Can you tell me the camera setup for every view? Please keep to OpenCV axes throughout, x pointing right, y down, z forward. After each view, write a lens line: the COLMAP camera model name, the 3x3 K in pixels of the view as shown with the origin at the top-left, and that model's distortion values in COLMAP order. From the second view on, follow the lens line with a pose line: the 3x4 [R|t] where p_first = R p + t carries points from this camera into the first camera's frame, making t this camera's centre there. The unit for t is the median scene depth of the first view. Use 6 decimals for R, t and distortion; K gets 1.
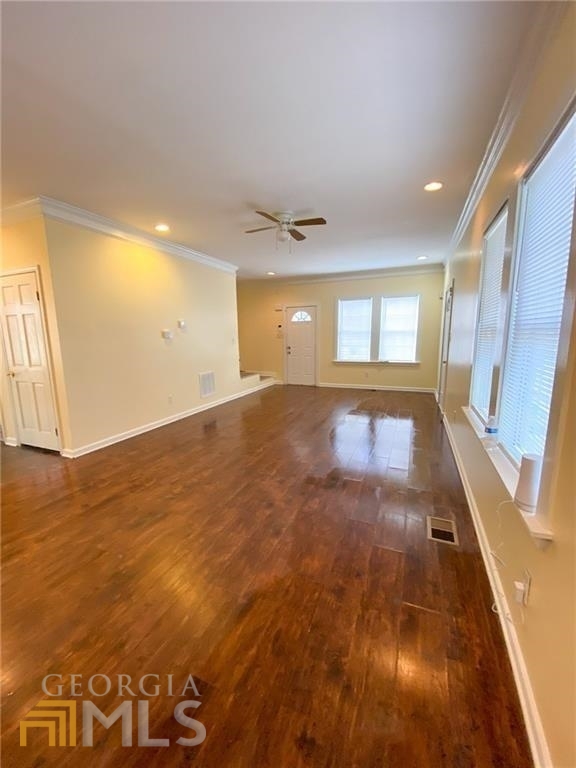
lens RADIAL K [[309.8, 0, 288.0], [0, 309.8, 384.0], [0, 0, 1]] dist [-0.000262, -0.000214]
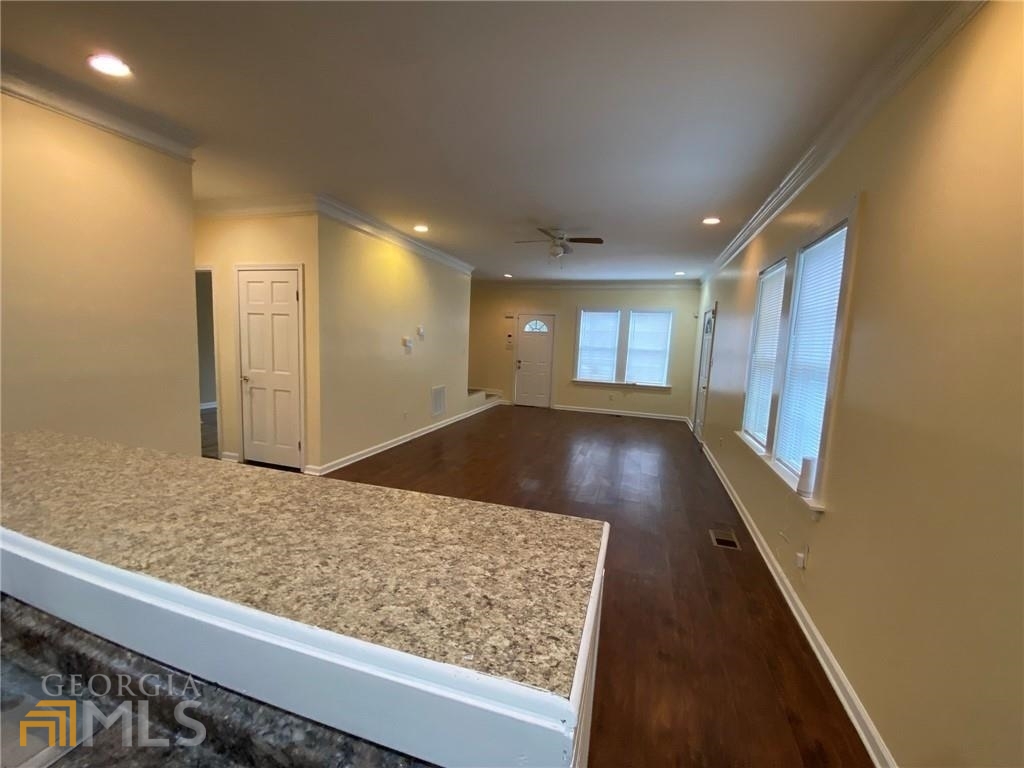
lens RADIAL K [[418.0, 0, 511.9], [0, 418.0, 385.8], [0, 0, 1]] dist [0.019443, -0.000129]
pose [[0.994444, 0.046462, 0.094455, -0.247190], [-0.041534, 0.997704, -0.053489, 0.020123], [-0.096723, 0.049269, 0.994091, -0.260577]]
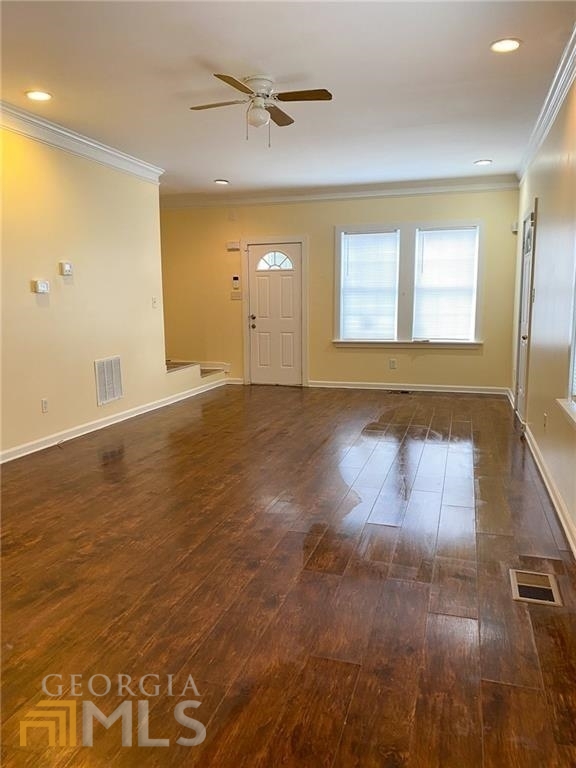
lens RADIAL K [[587.9, 0, 291.5], [0, 587.9, 375.3], [0, 0, 1]] dist [-0.031904, 0.077113]
pose [[0.995268, -0.006595, 0.096944, -0.059931], [0.010050, 0.999330, -0.035199, 0.046670], [-0.096647, 0.036006, 0.994667, -0.085485]]
